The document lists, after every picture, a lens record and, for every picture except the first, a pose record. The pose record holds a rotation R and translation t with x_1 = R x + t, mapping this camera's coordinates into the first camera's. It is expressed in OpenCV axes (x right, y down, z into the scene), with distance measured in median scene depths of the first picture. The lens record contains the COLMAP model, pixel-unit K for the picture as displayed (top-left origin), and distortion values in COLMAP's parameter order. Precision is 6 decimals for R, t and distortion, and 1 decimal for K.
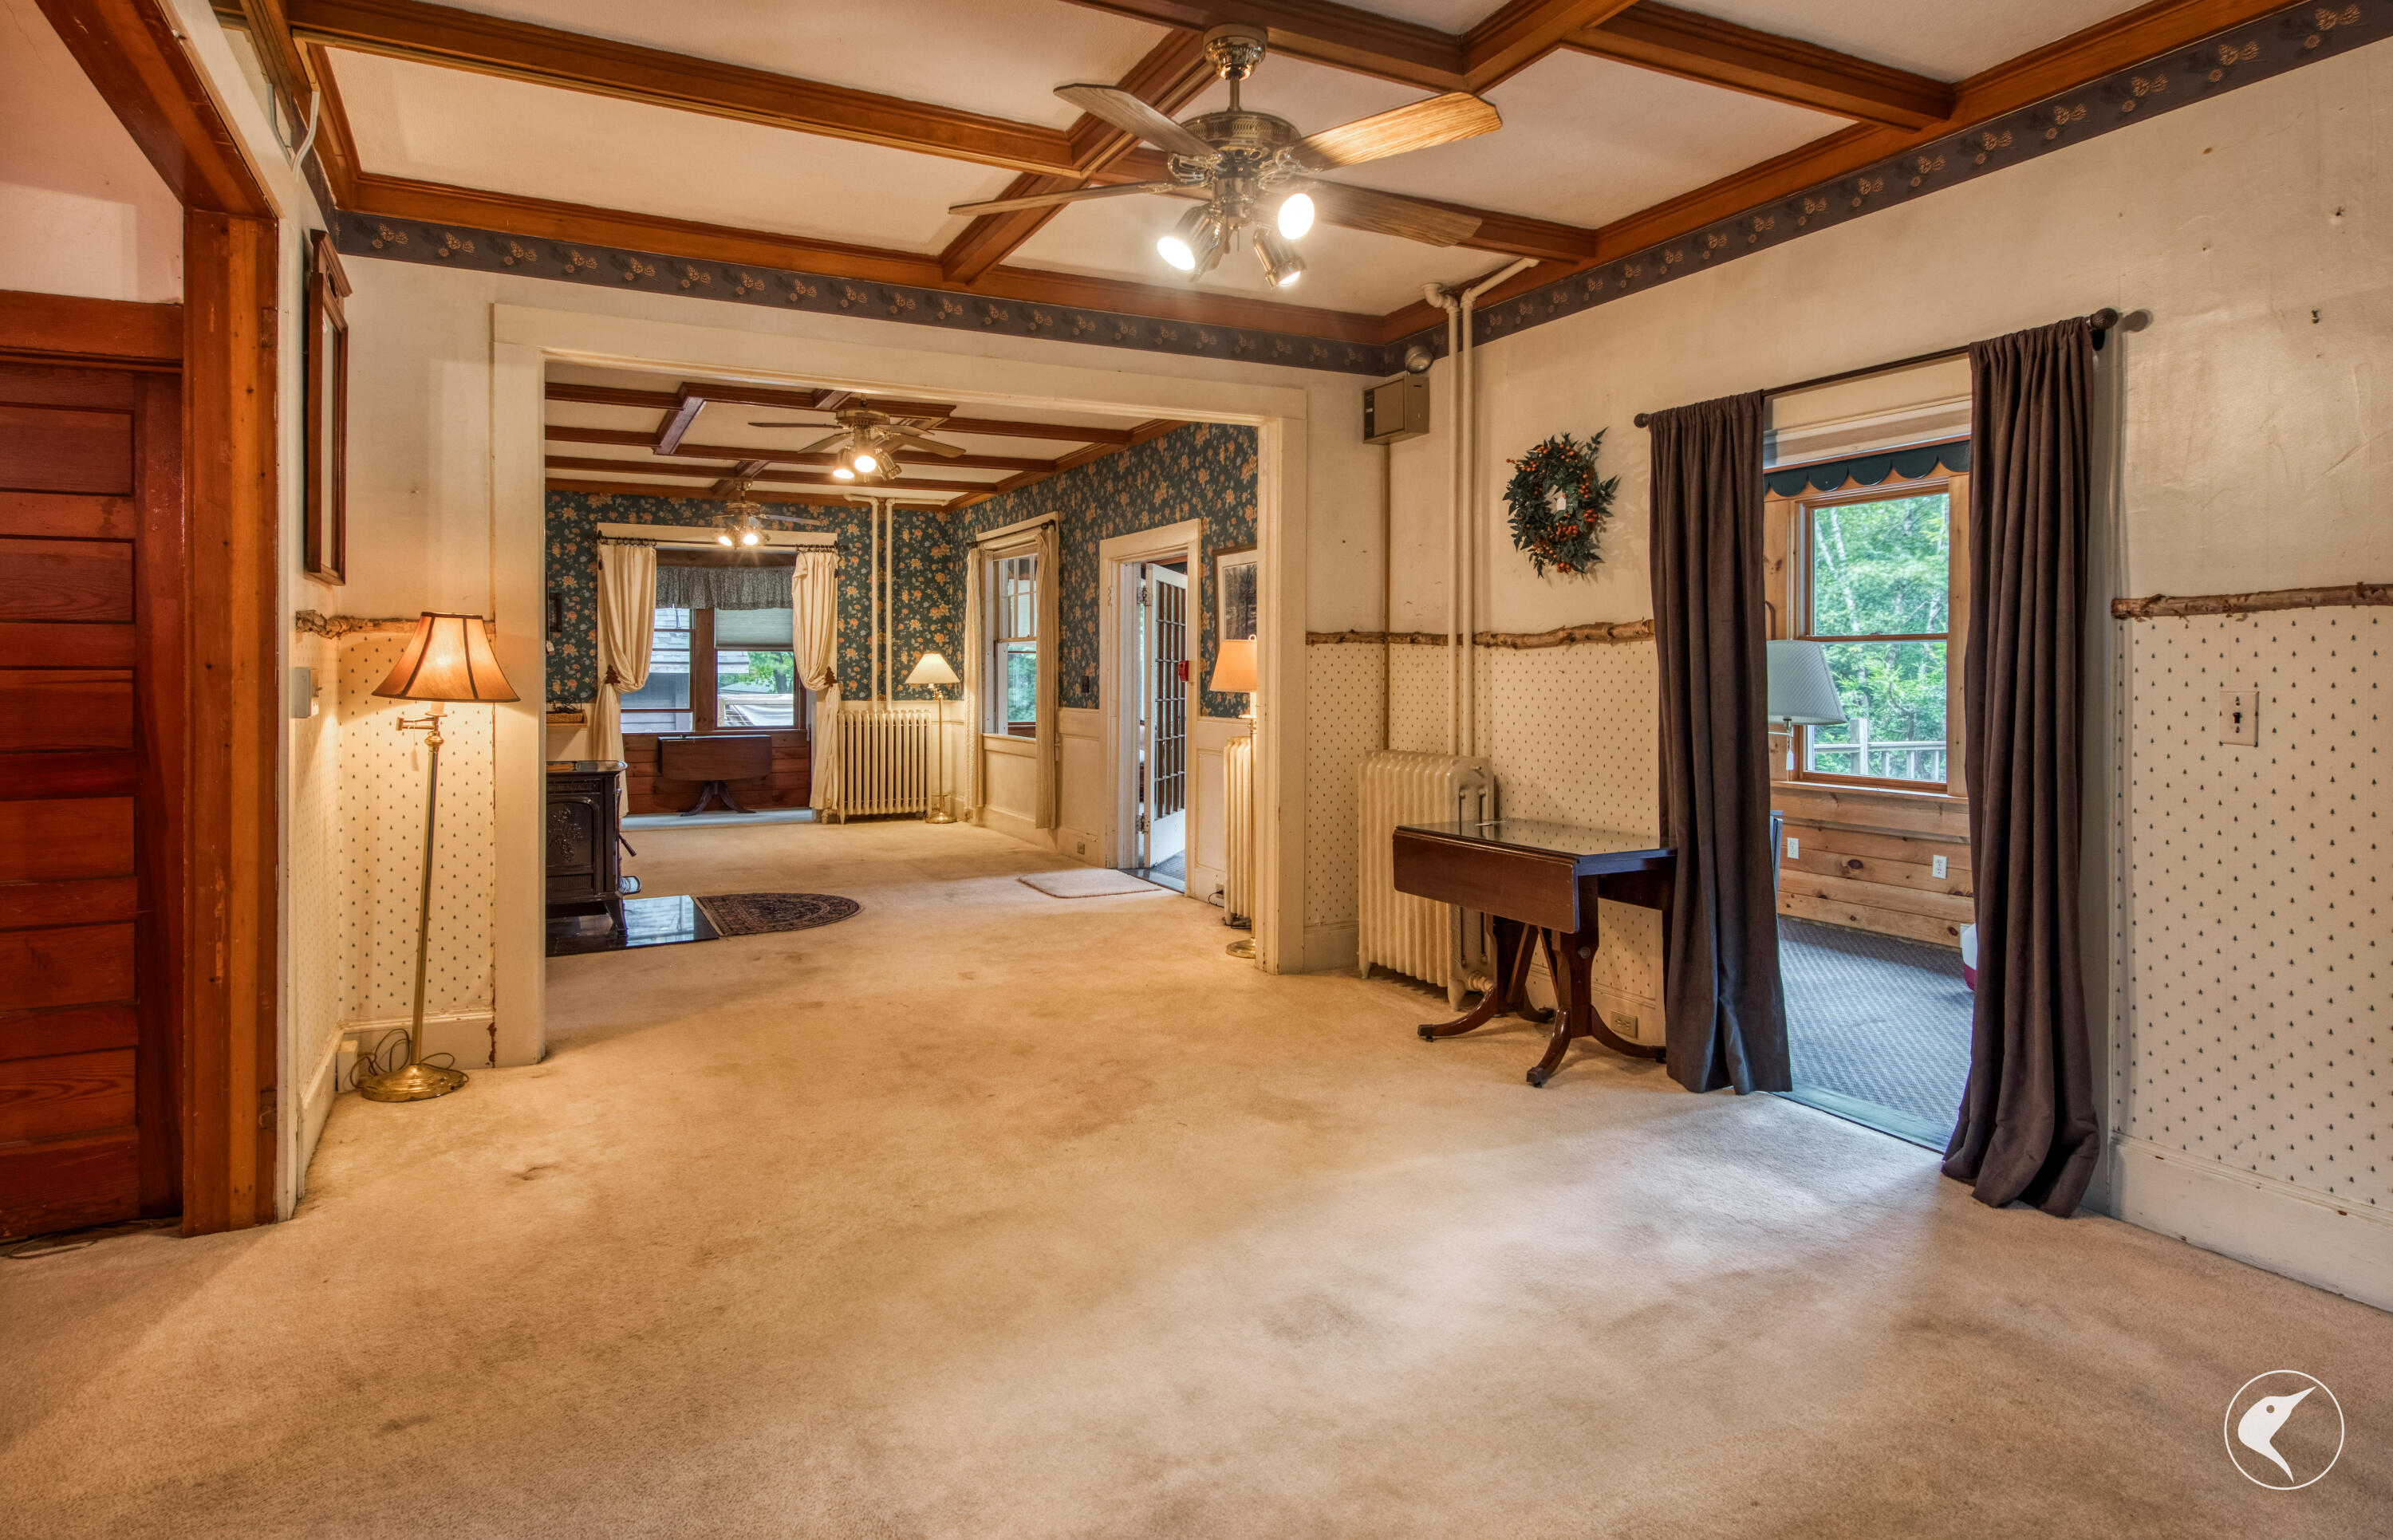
lens RADIAL K [[1251.8, 0, 1256.5], [0, 1251.8, 684.6], [0, 0, 1]] dist [0.020673, -0.006320]
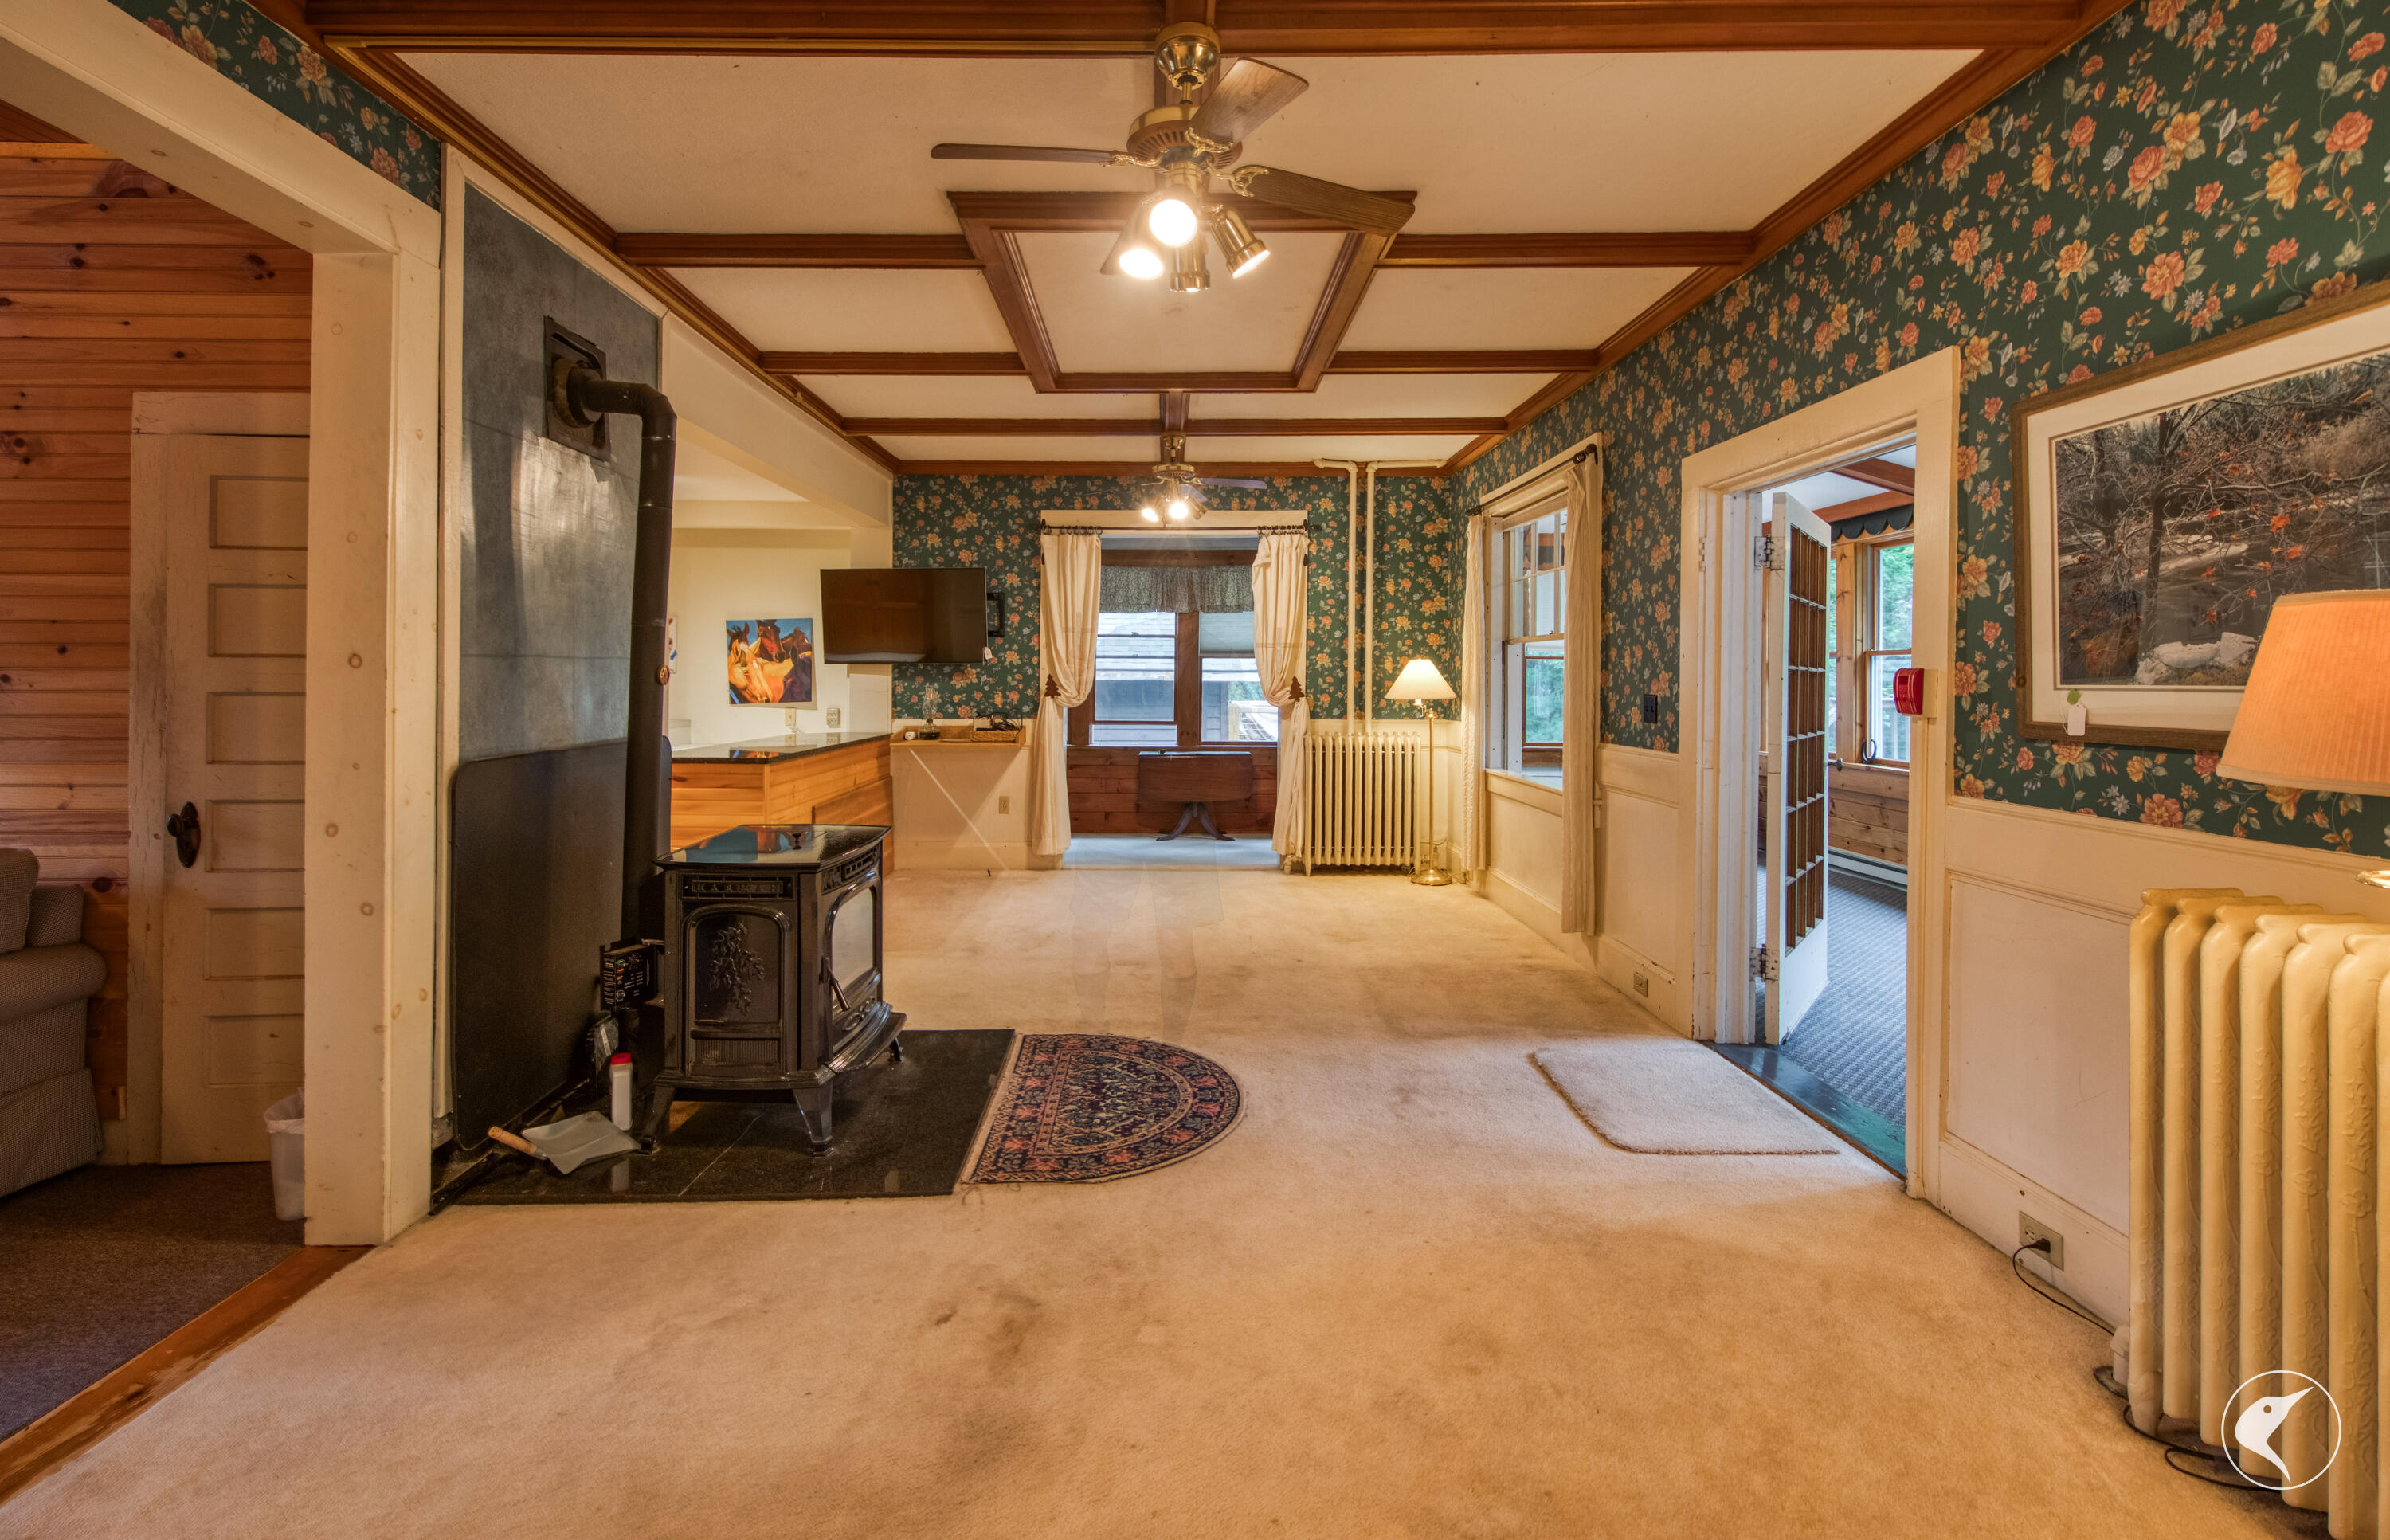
lens RADIAL K [[1083.7, 0, 1206.1], [0, 1083.7, 684.6], [0, 0, 1]] dist [0.000996, -0.000152]
pose [[0.883108, 0.005697, -0.469135, -0.082392], [-0.007536, 0.999970, -0.002043, -0.009072], [0.469109, 0.005340, 0.883124, 0.451179]]
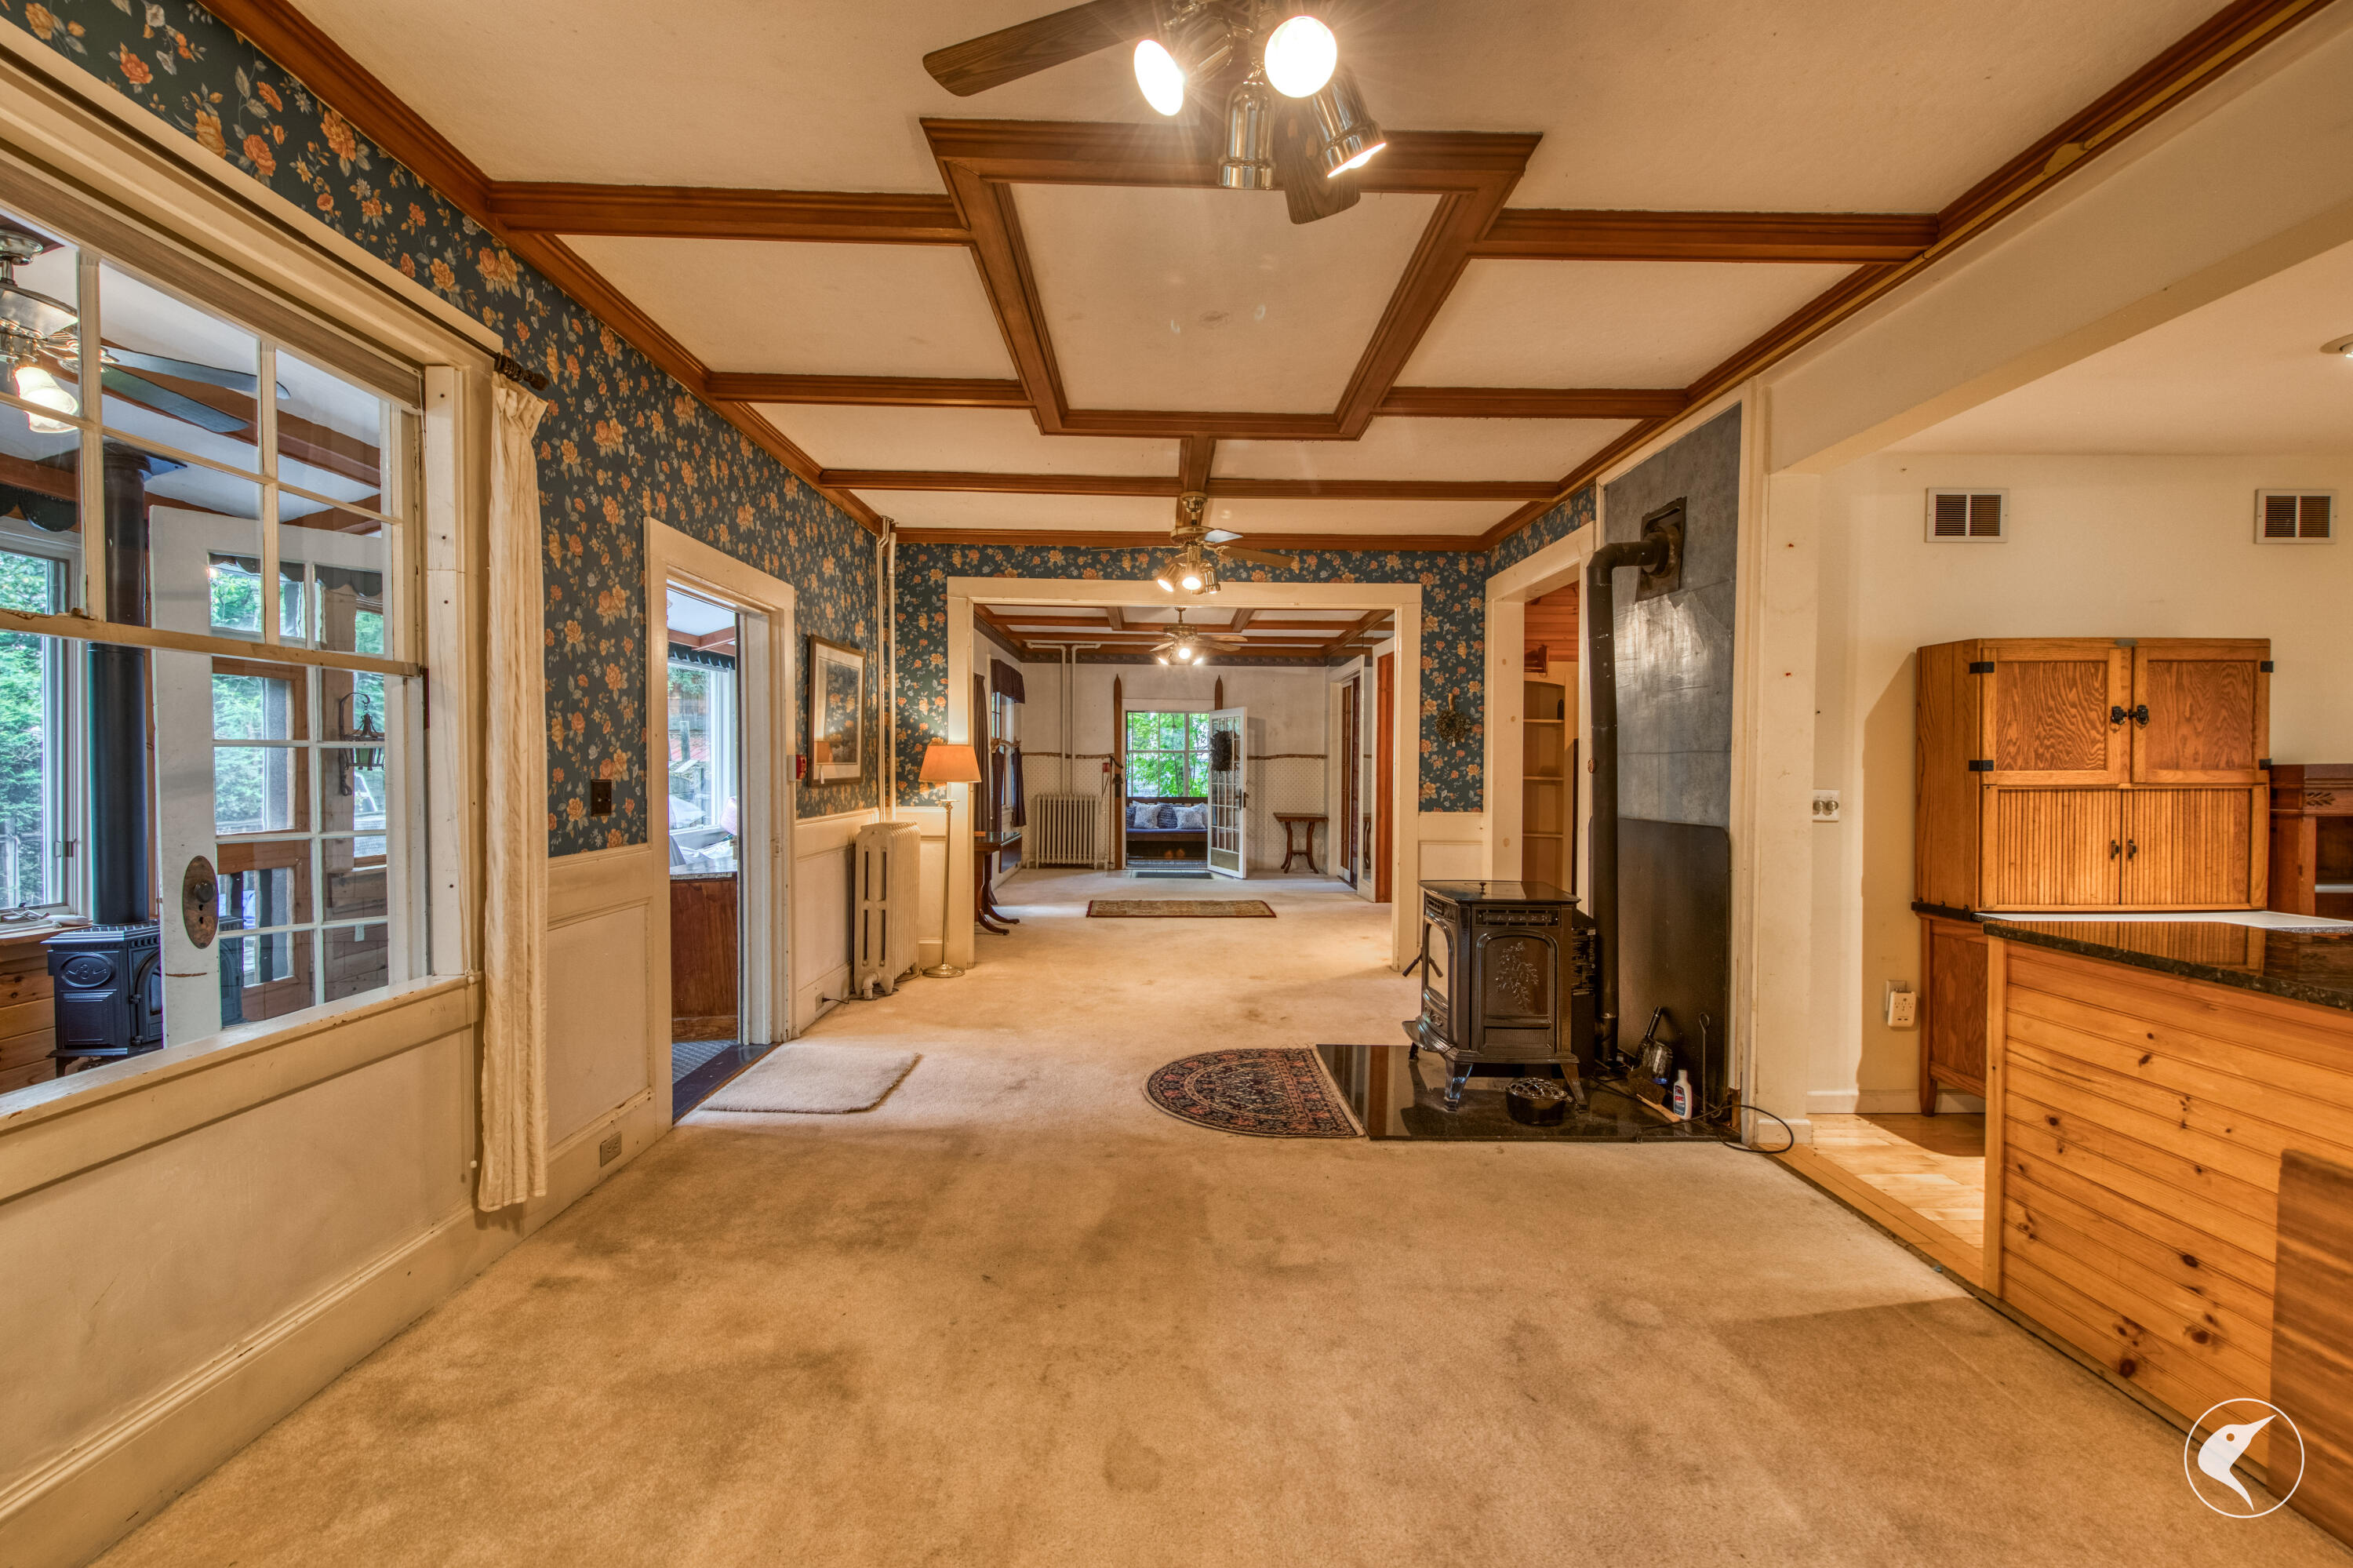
lens RADIAL K [[1031.5, 0, 1141.3], [0, 1031.5, 790.8], [0, 0, 1]] dist [0.002793, -0.004020]
pose [[-0.854279, -0.020274, 0.519419, -0.509057], [-0.002323, 0.999378, 0.035188, -0.016751], [-0.519809, 0.028854, -0.853795, 1.229832]]
